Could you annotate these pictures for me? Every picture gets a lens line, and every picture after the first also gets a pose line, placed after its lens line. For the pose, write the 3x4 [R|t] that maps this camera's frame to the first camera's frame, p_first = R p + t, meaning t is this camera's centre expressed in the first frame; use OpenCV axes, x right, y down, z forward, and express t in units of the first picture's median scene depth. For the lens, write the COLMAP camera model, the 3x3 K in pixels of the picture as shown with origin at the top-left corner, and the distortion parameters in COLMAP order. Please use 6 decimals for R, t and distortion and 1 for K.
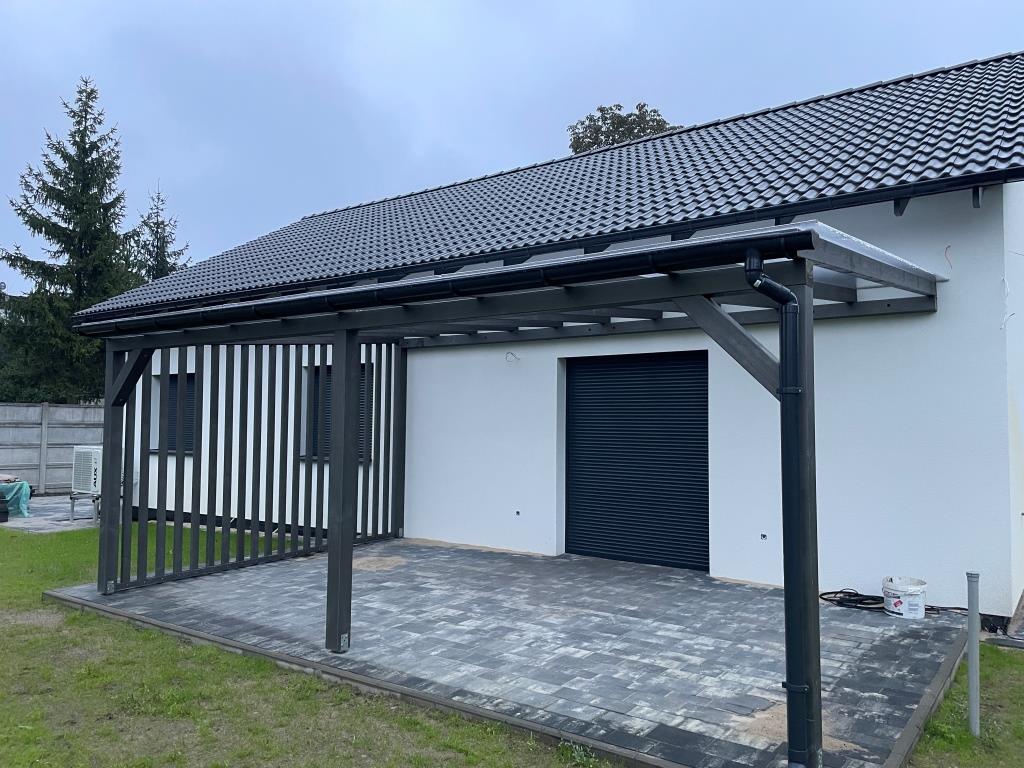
lens RADIAL K [[774.0, 0, 508.1], [0, 774.0, 386.2], [0, 0, 1]] dist [0.095856, -0.129996]
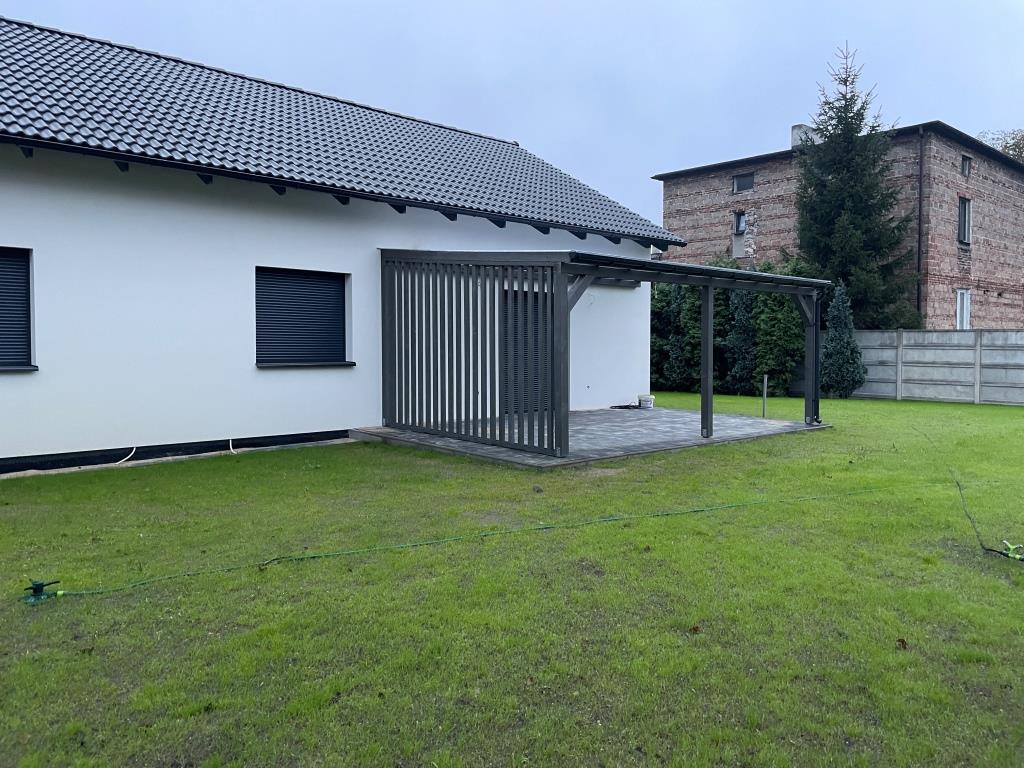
lens RADIAL K [[775.8, 0, 500.1], [0, 775.8, 384.2], [0, 0, 1]] dist [0.004237, -0.006864]
pose [[0.209856, -0.056129, 0.976120, -2.324186], [-0.051761, 0.996313, 0.068418, 0.077130], [-0.976361, -0.064883, 0.206177, 1.096688]]
